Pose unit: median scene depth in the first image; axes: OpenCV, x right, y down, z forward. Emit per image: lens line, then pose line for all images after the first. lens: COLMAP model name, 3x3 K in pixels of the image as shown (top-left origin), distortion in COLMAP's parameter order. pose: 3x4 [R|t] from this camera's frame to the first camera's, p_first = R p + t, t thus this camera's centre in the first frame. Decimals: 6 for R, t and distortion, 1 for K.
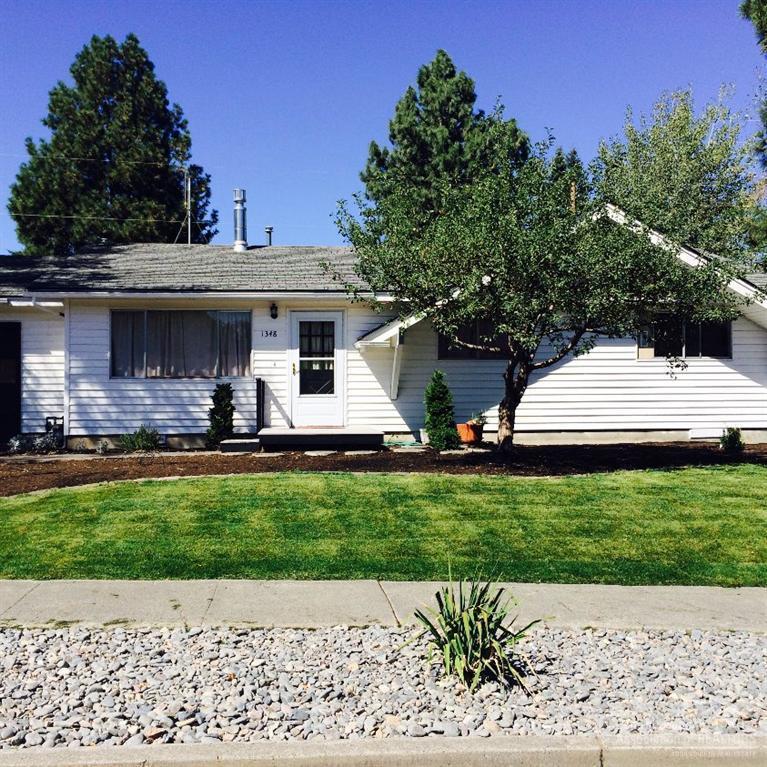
lens RADIAL K [[862.9, 0, 373.1], [0, 862.9, 382.6], [0, 0, 1]] dist [0.019340, 0.027477]
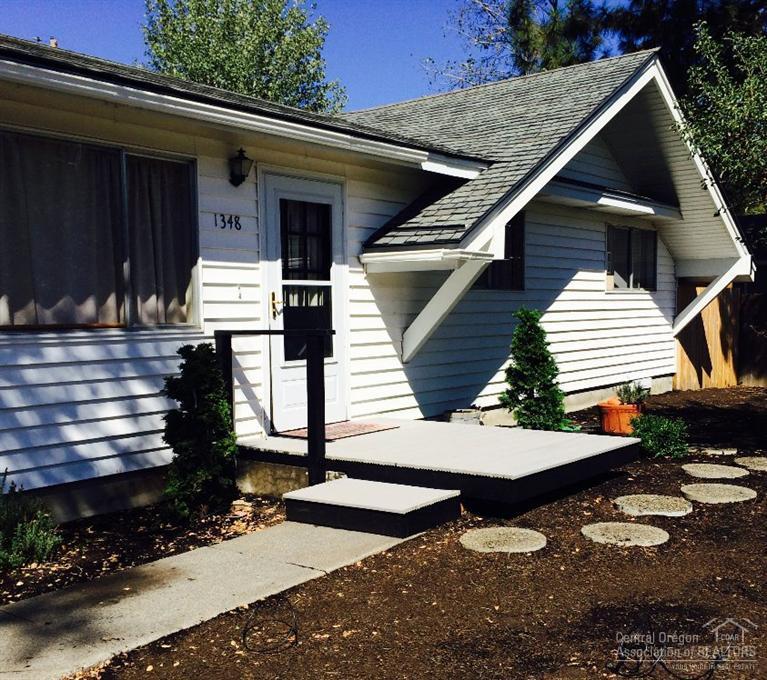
lens RADIAL K [[865.8, 0, 381.1], [0, 865.8, 372.5], [0, 0, 1]] dist [0.059122, -0.011631]
pose [[0.709475, -0.054527, 0.702618, -0.366924], [-0.001304, 0.996899, 0.078681, -0.016237], [-0.704729, -0.056738, 0.707204, 0.636366]]
